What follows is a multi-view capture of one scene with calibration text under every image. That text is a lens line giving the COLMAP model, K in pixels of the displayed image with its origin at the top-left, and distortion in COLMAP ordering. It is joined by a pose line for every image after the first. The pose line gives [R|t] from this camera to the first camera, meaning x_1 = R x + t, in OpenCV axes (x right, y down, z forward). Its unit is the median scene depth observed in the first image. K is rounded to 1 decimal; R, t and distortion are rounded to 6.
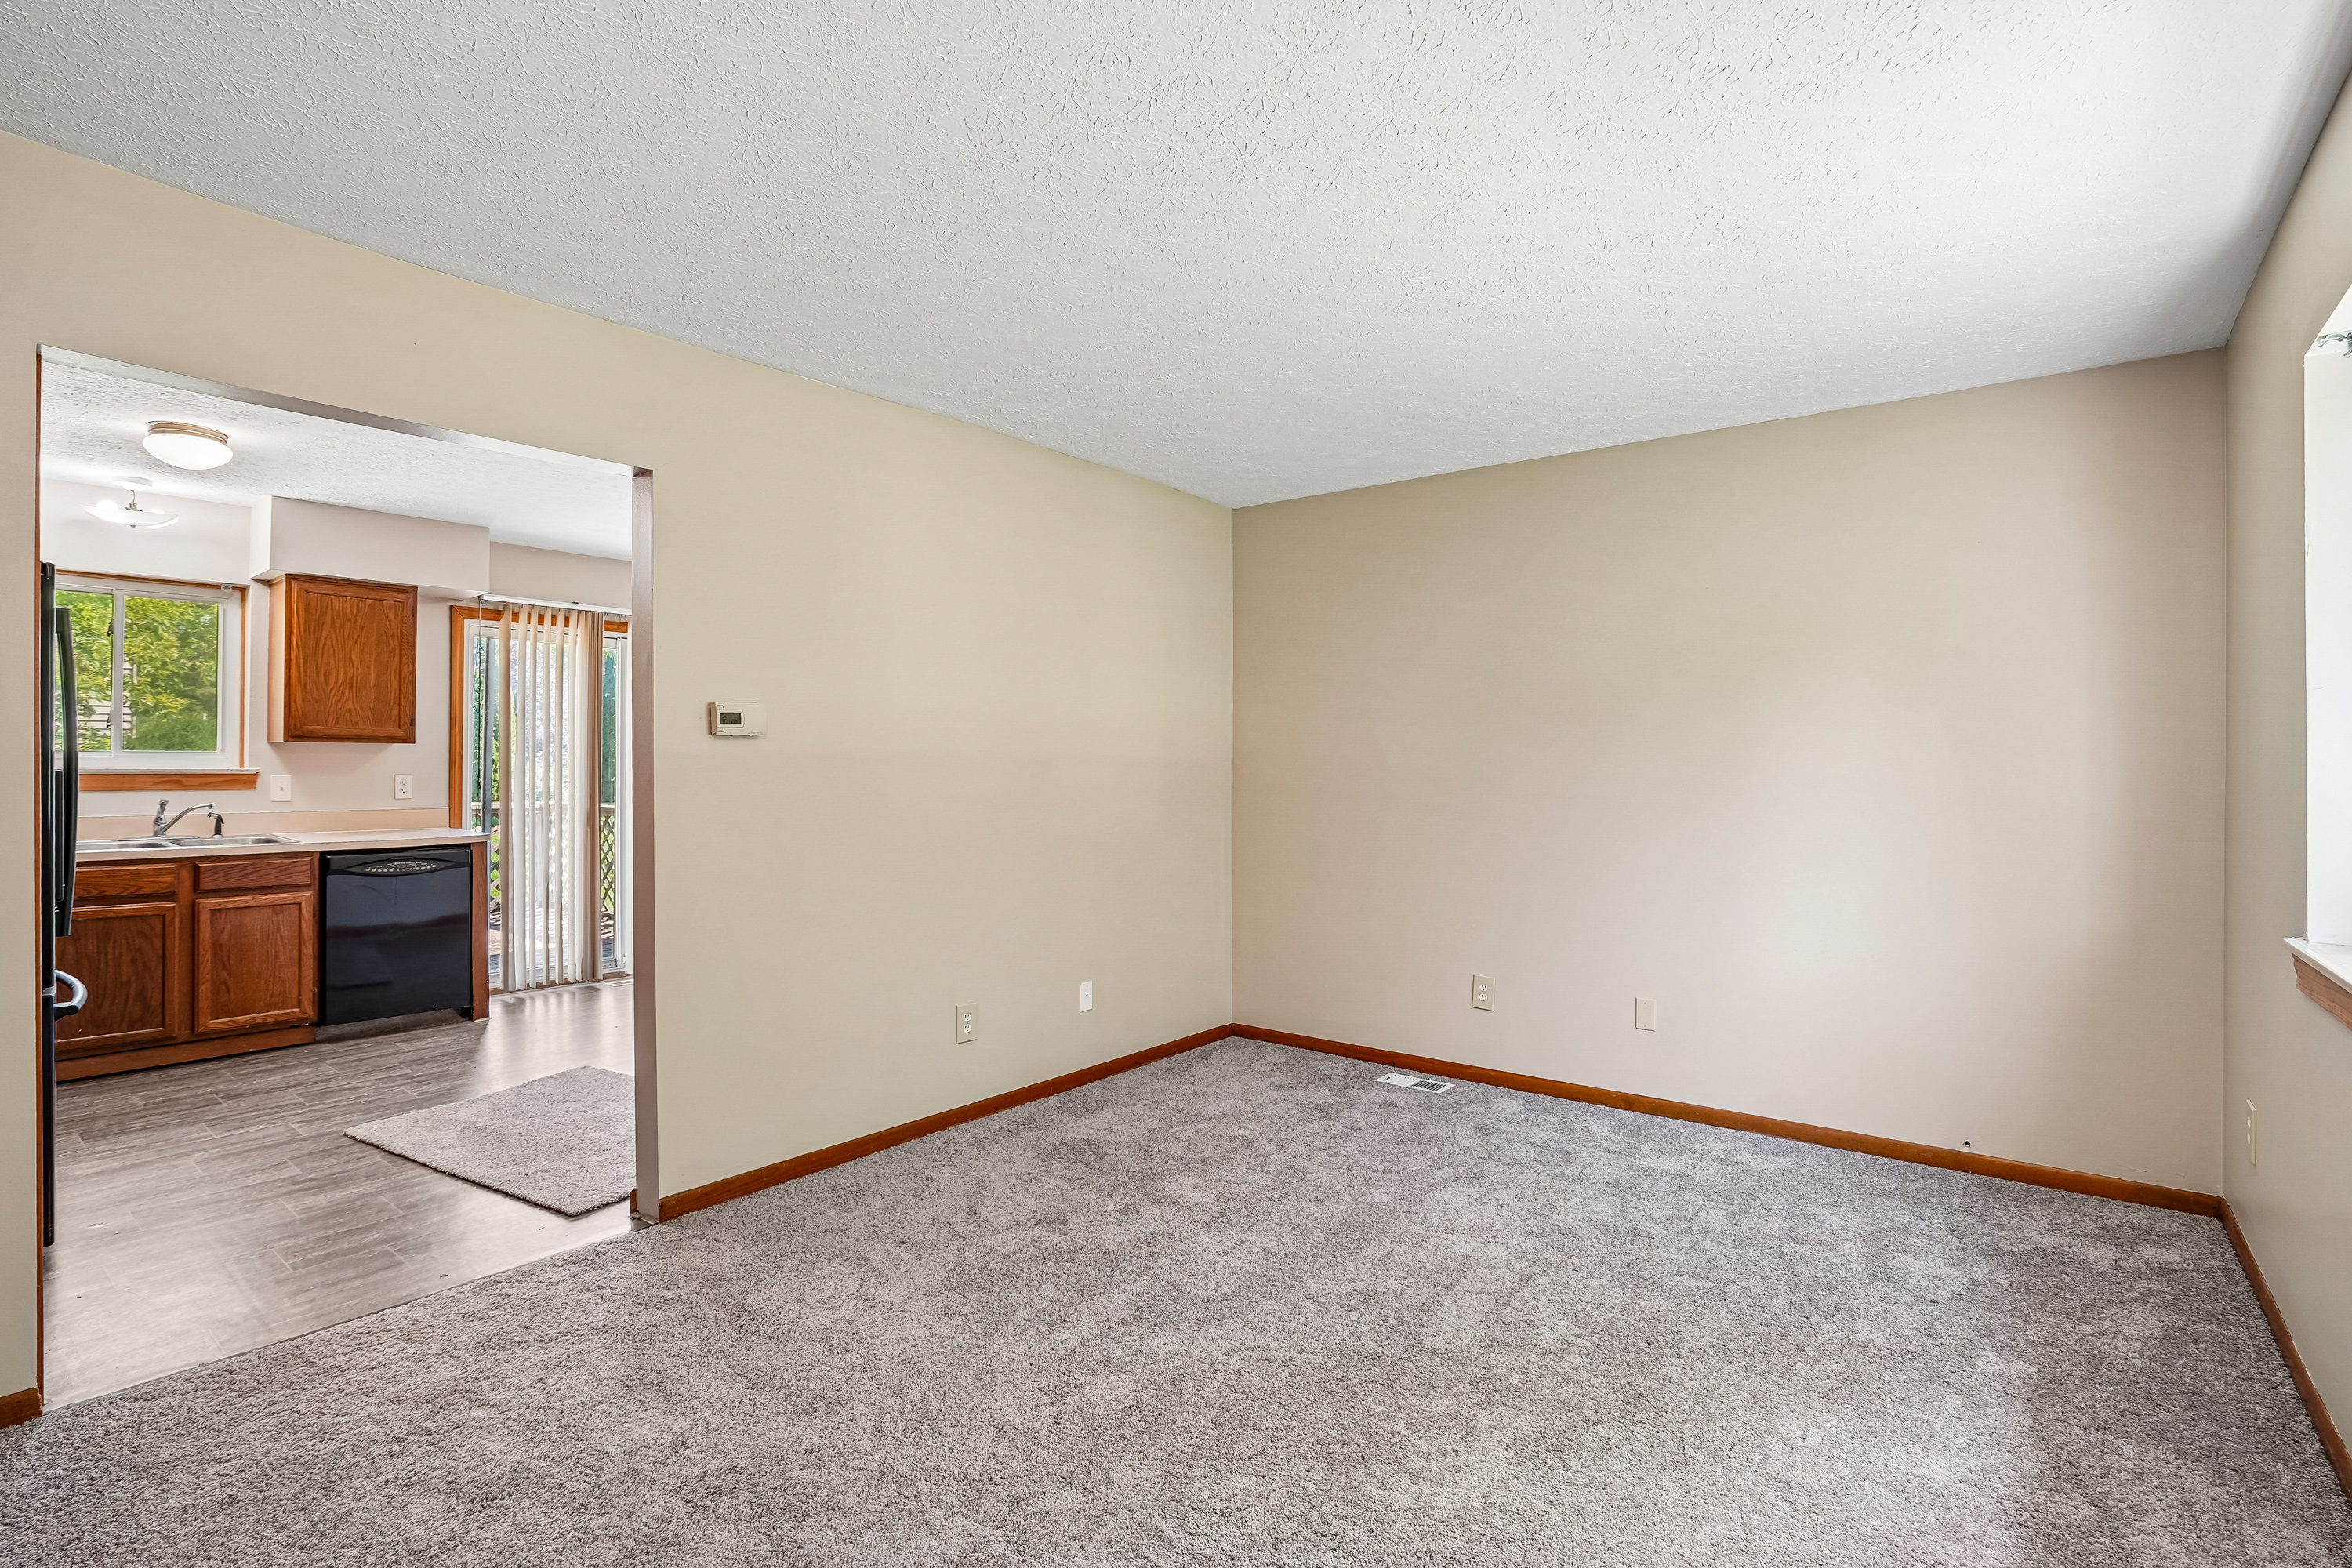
lens RADIAL K [[1103.5, 0, 1170.5], [0, 1103.5, 770.7], [0, 0, 1]] dist [-0.042259, 0.015902]
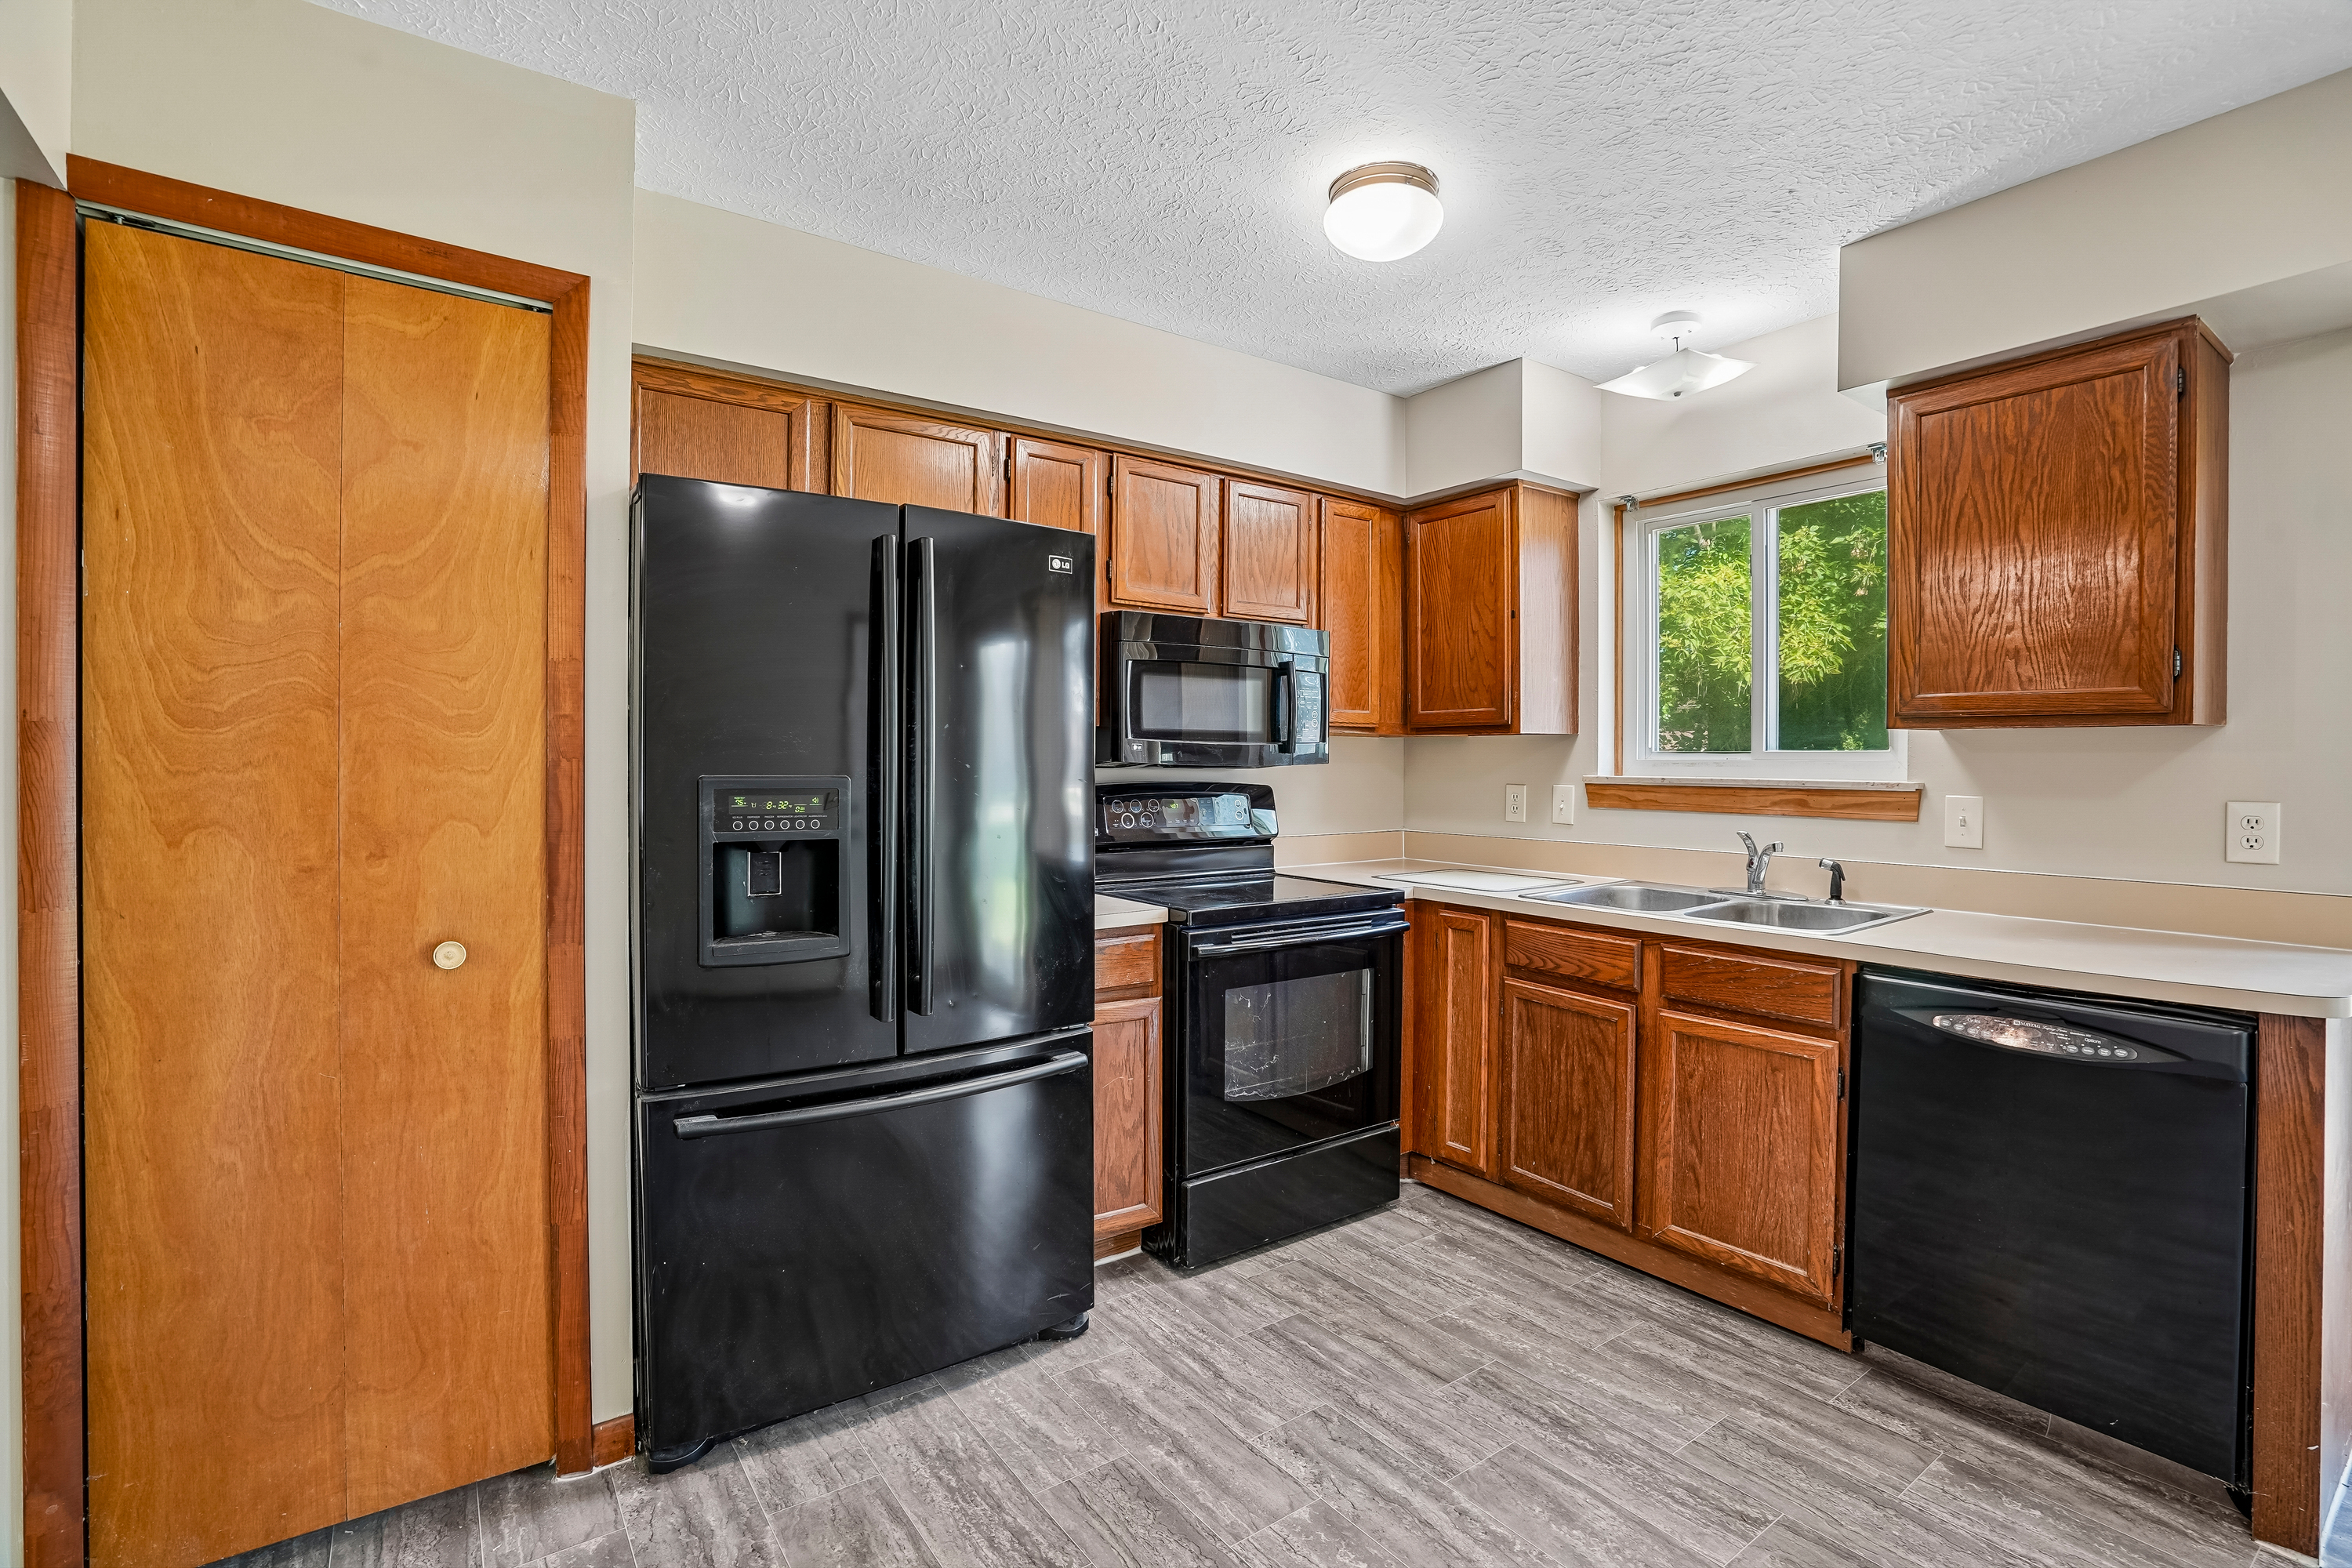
lens RADIAL K [[1103.5, 0, 1175.0], [0, 1103.5, 776.0], [0, 0, 1]] dist [-0.042259, 0.015902]
pose [[-0.274763, 0.008642, -0.961473, -0.269795], [-0.008610, 0.999897, 0.011448, -0.008824], [0.961474, 0.011424, -0.274660, 0.899025]]
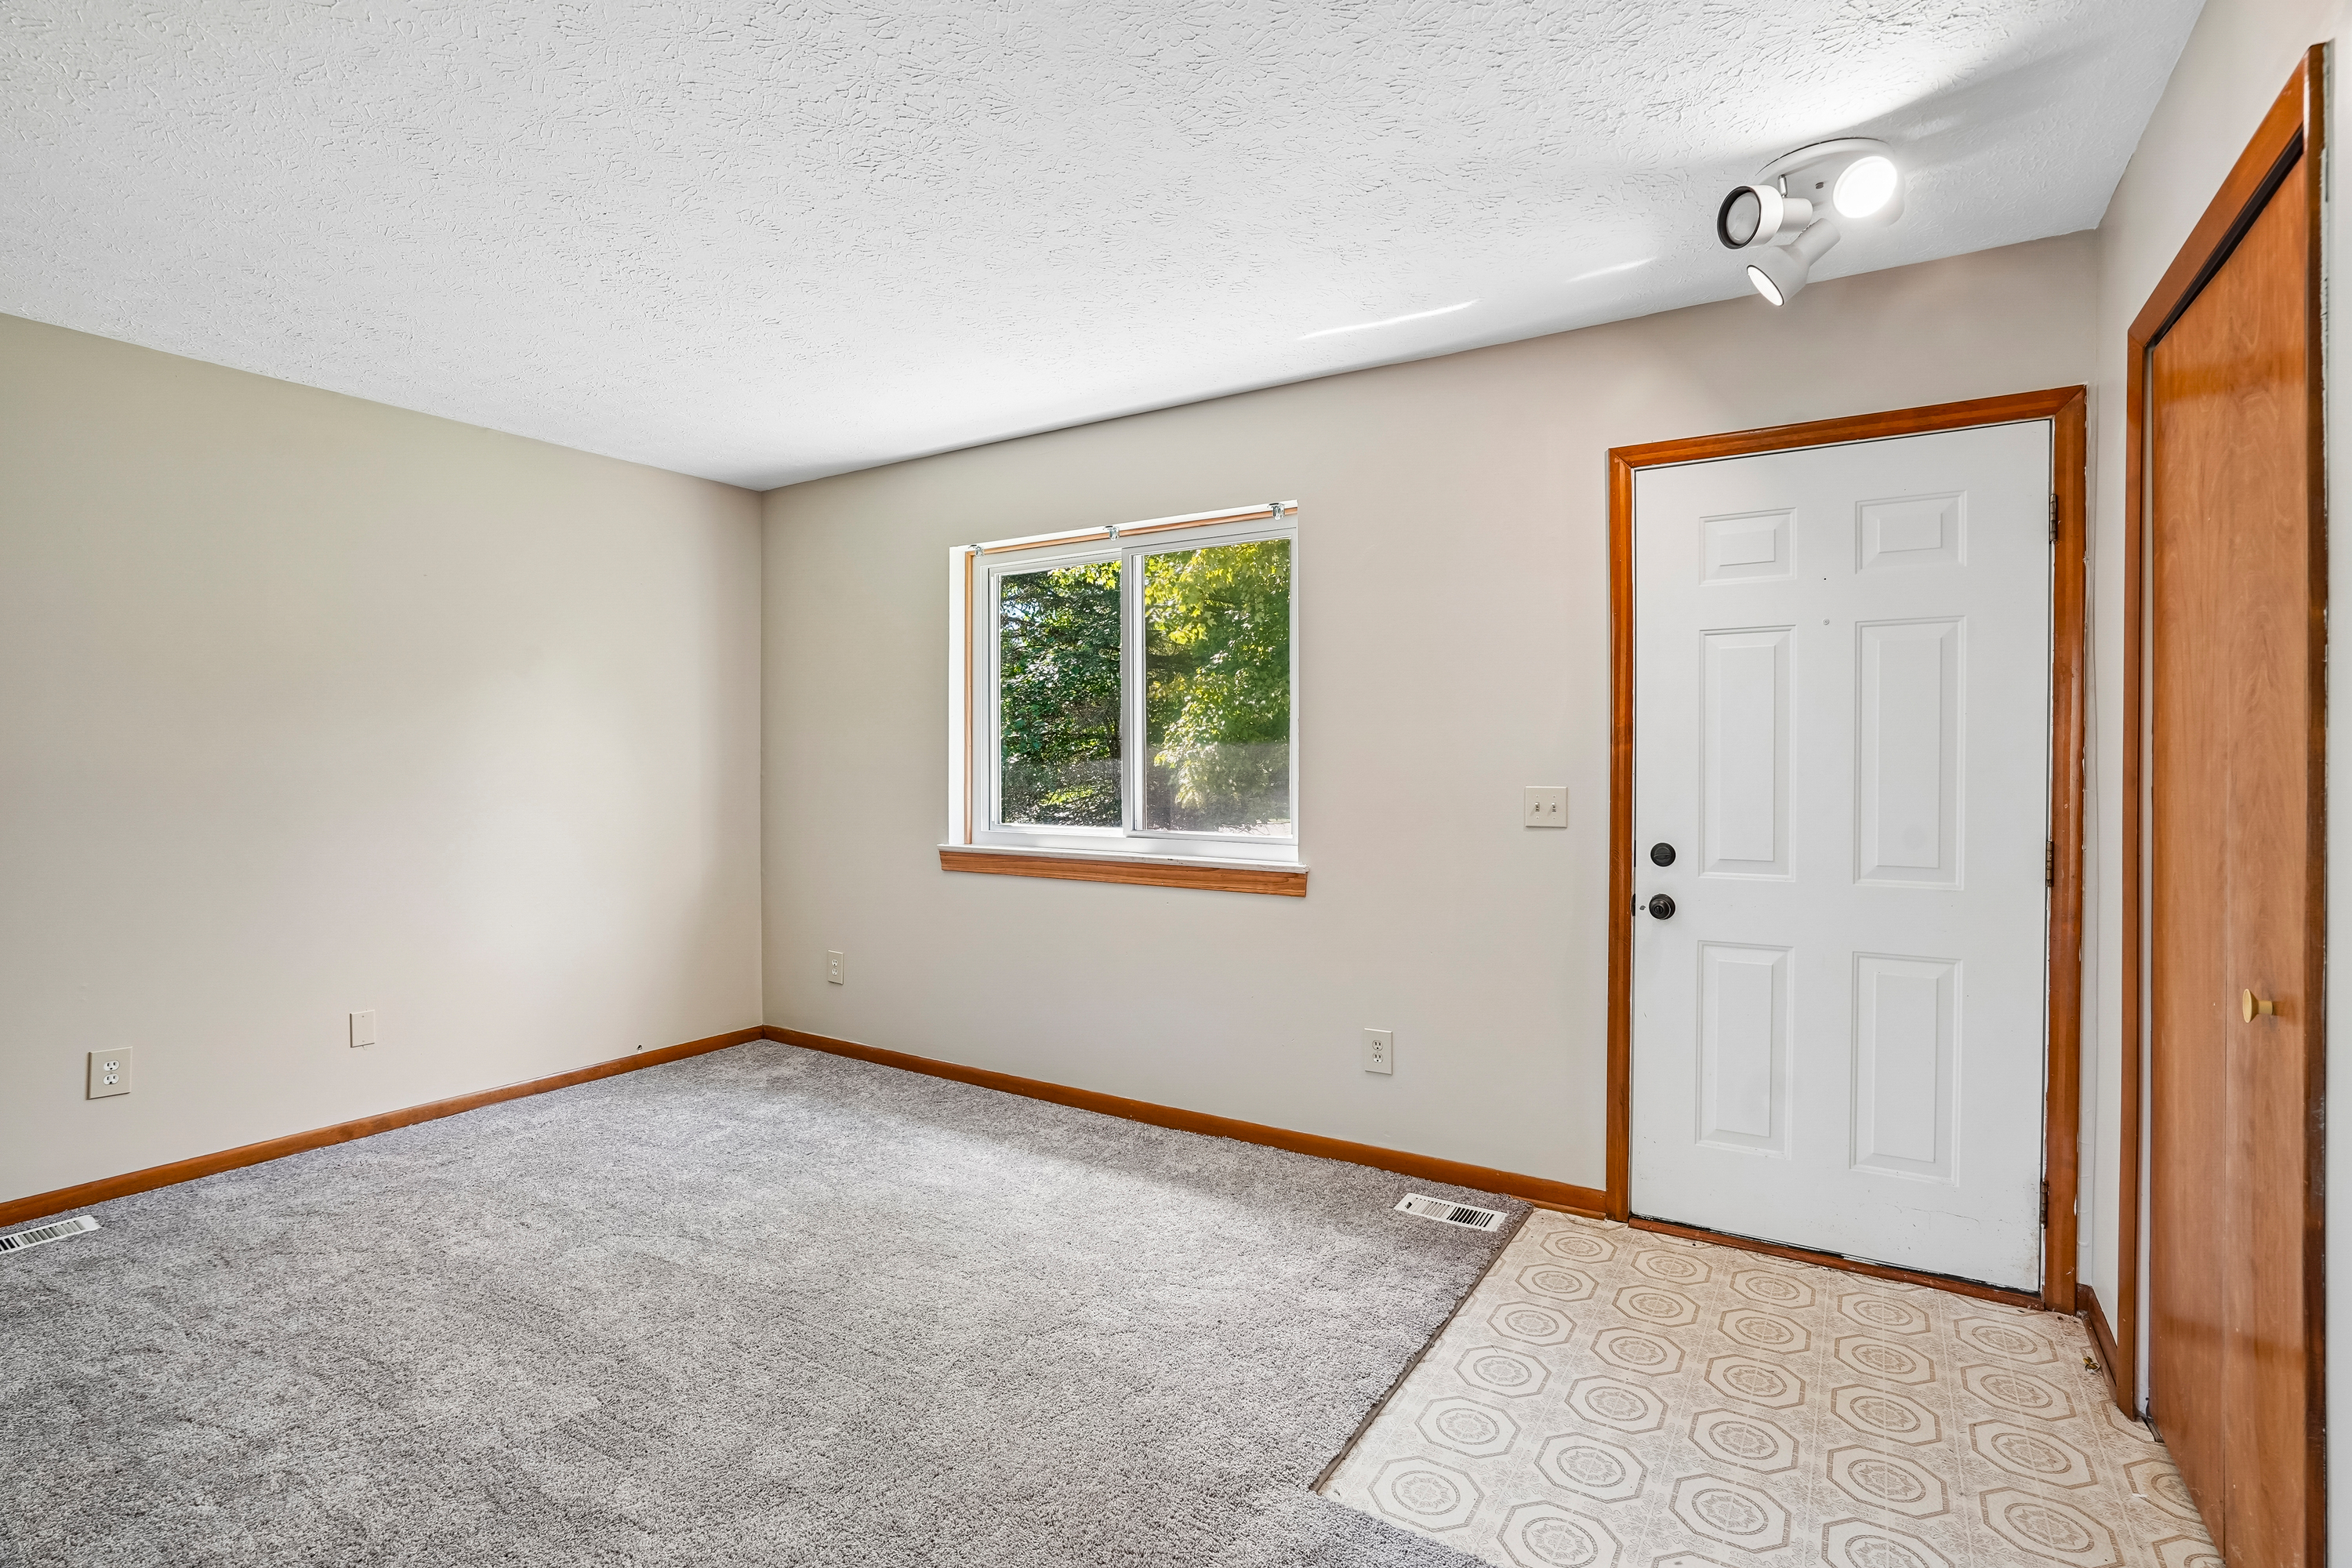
lens RADIAL K [[1103.5, 0, 1187.3], [0, 1103.5, 783.6], [0, 0, 1]] dist [-0.042259, 0.015902]
pose [[-0.124874, -0.027741, 0.991785, -0.468562], [-0.005800, 0.999612, 0.027230, -0.008460], [-0.992156, -0.002352, -0.124986, 0.374364]]
